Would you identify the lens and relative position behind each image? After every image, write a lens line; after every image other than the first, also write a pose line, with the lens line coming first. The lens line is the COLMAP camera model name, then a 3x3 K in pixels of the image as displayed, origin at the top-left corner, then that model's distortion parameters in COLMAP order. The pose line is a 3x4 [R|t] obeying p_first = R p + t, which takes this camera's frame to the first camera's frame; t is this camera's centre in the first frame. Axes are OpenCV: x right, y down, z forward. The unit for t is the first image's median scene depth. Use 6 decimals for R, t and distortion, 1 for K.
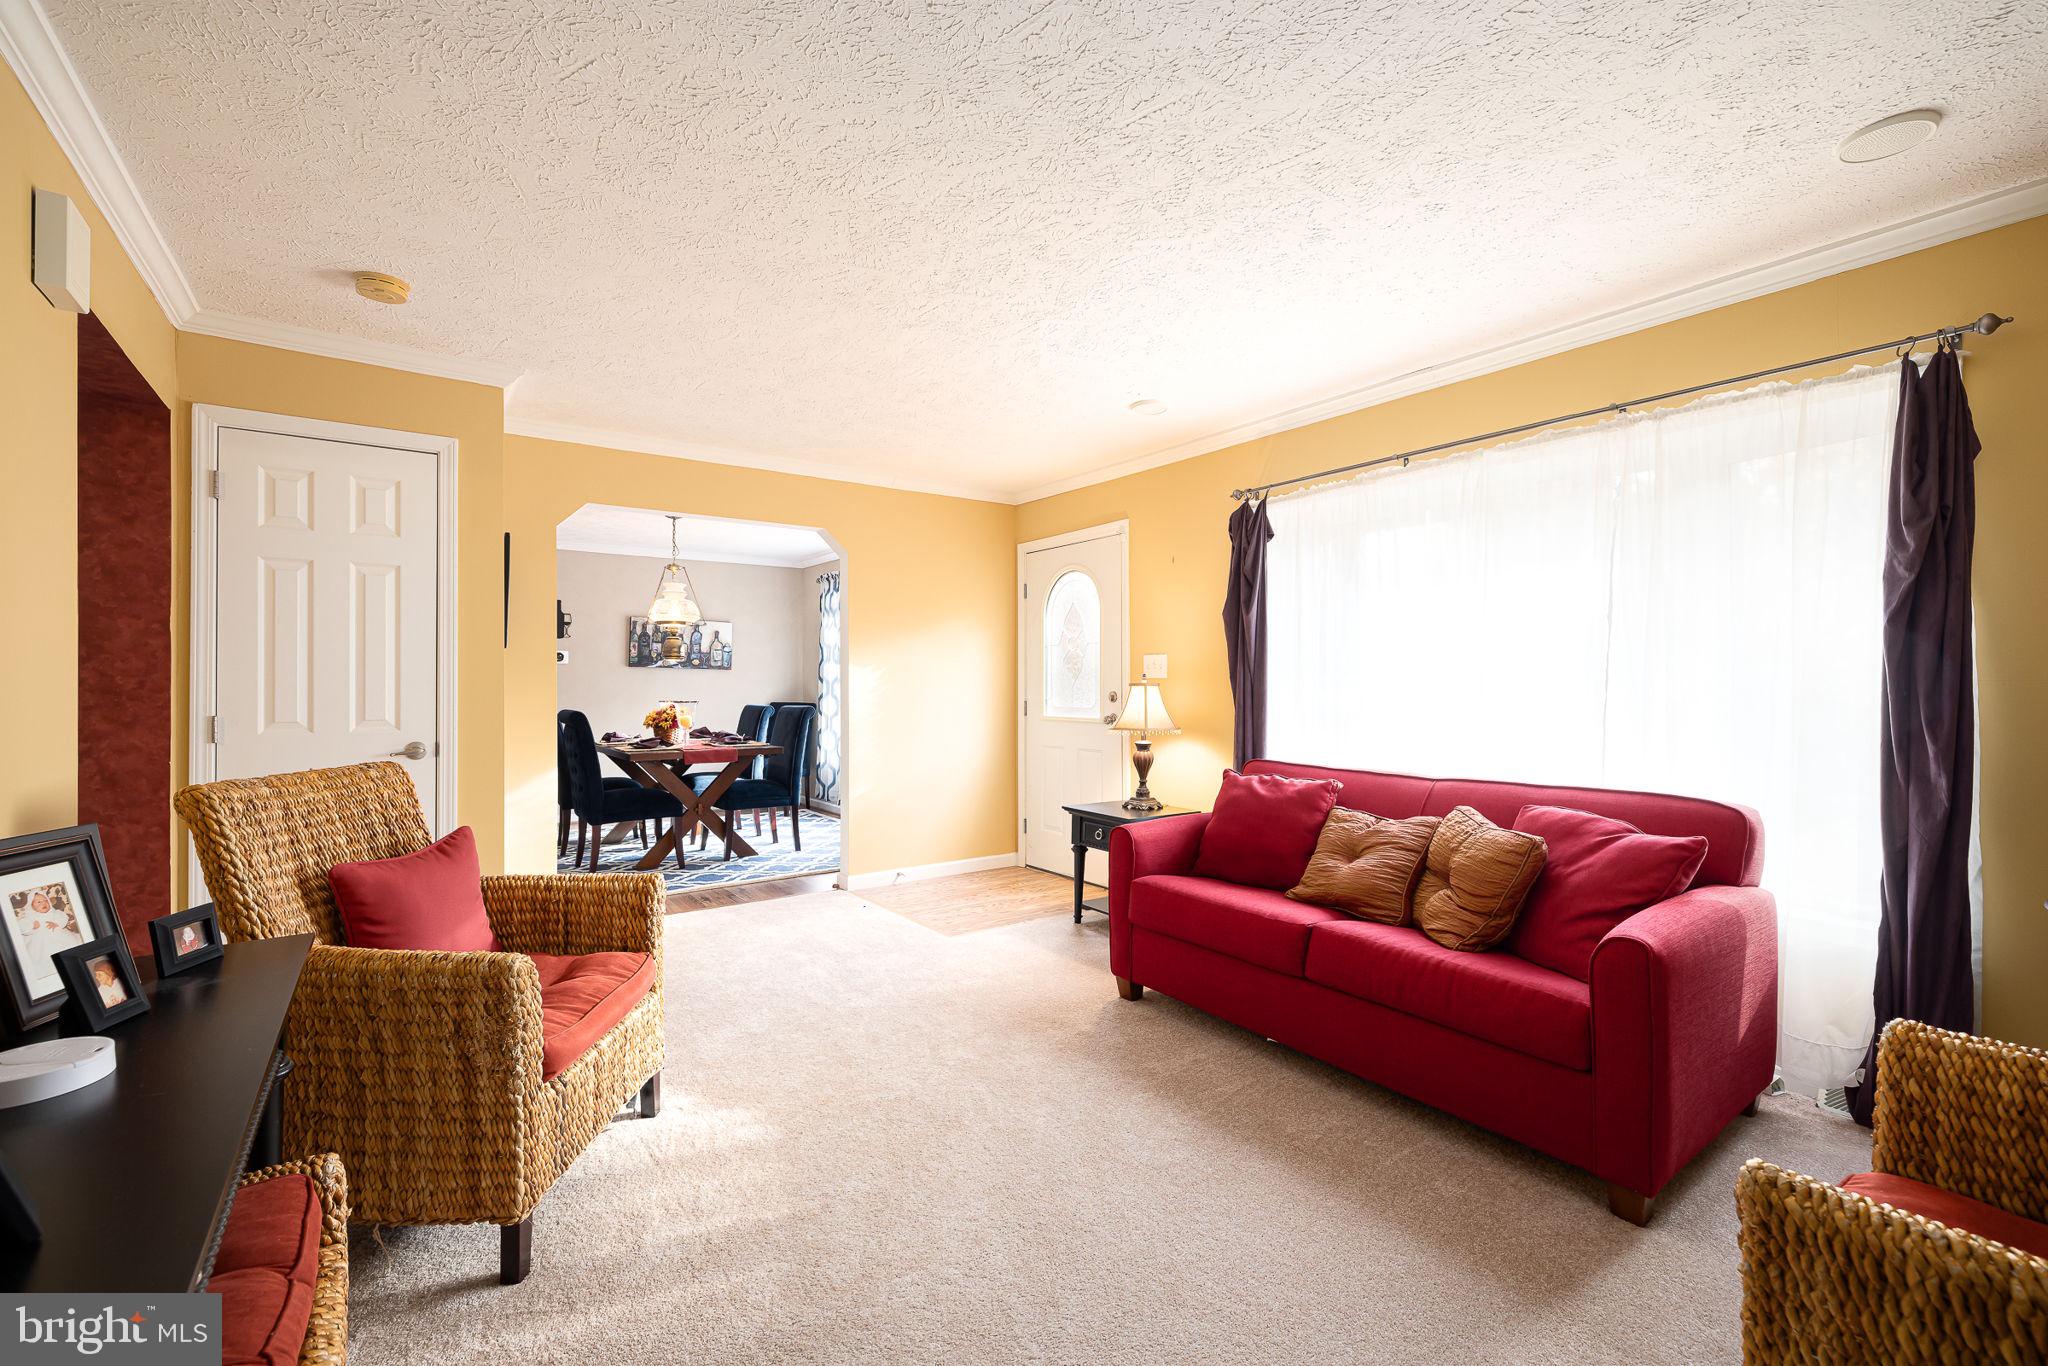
lens RADIAL K [[862.2, 0, 1024.0], [0, 862.2, 683.0], [0, 0, 1]] dist [-0.008061, -0.000207]
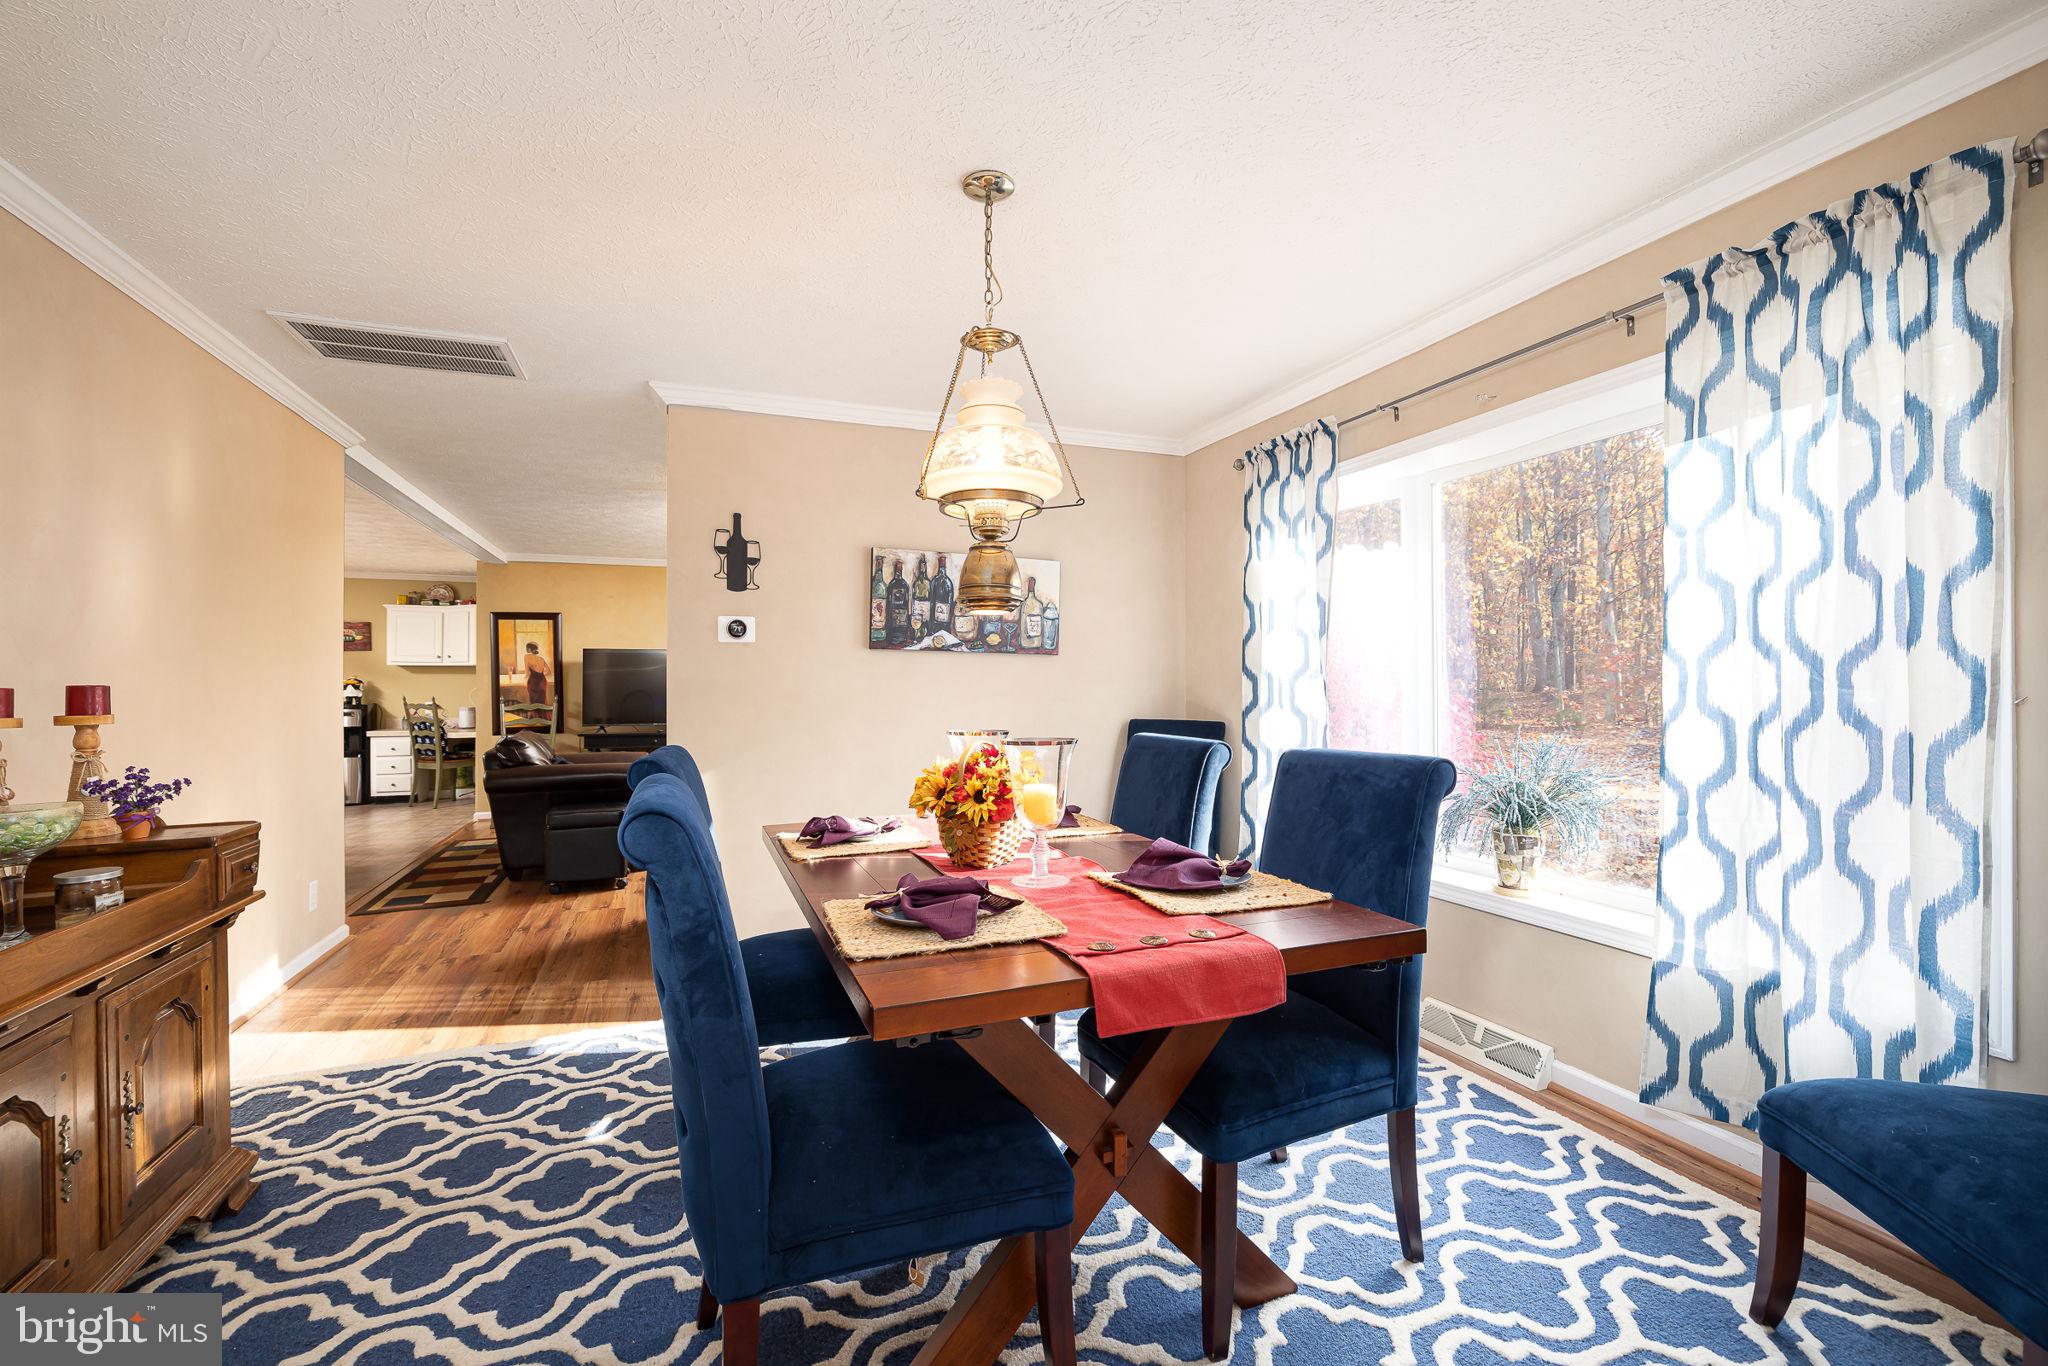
lens RADIAL K [[862.2, 0, 1024.0], [0, 862.2, 683.0], [0, 0, 1]] dist [-0.008061, -0.000207]
pose [[0.967590, -0.005857, -0.252458, -0.248460], [0.005669, 0.999983, -0.001468, 0.001776], [0.252462, -0.000010, 0.967607, 0.543562]]
